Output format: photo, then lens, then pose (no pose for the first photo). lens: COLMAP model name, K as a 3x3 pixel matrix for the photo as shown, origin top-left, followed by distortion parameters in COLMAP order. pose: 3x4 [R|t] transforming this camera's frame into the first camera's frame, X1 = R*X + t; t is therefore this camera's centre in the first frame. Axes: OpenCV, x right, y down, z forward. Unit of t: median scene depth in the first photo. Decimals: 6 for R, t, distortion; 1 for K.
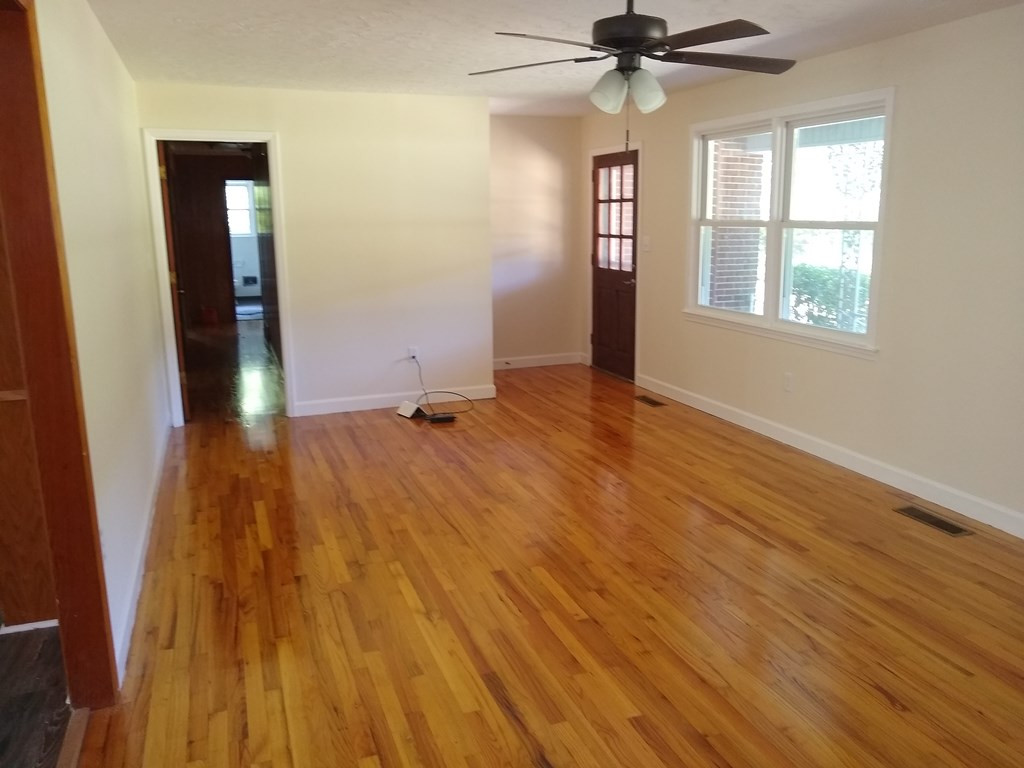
lens RADIAL K [[803.3, 0, 512.0], [0, 803.3, 384.0], [0, 0, 1]] dist [0.014030, 0.003896]
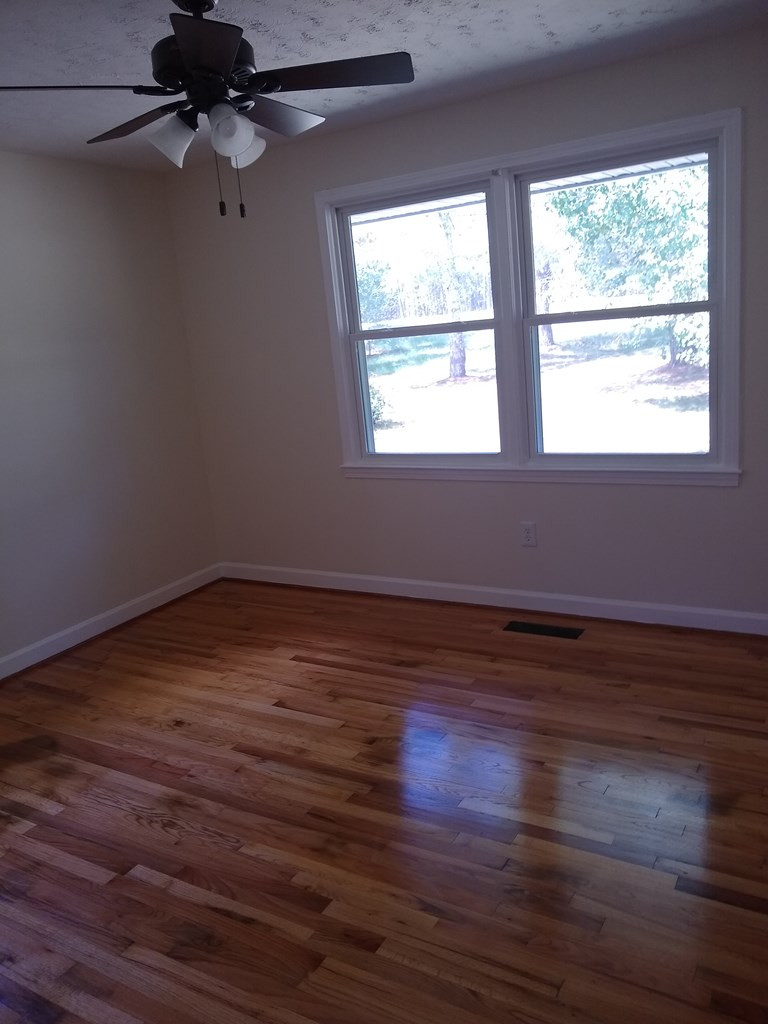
lens RADIAL K [[801.6, 0, 384.0], [0, 801.6, 512.0], [0, 0, 1]] dist [-0.075097, -0.001832]
pose [[0.789261, -0.219946, 0.573316, -0.171010], [0.224266, 0.972403, 0.064313, -0.093588], [-0.571640, 0.077816, 0.816806, 0.447165]]
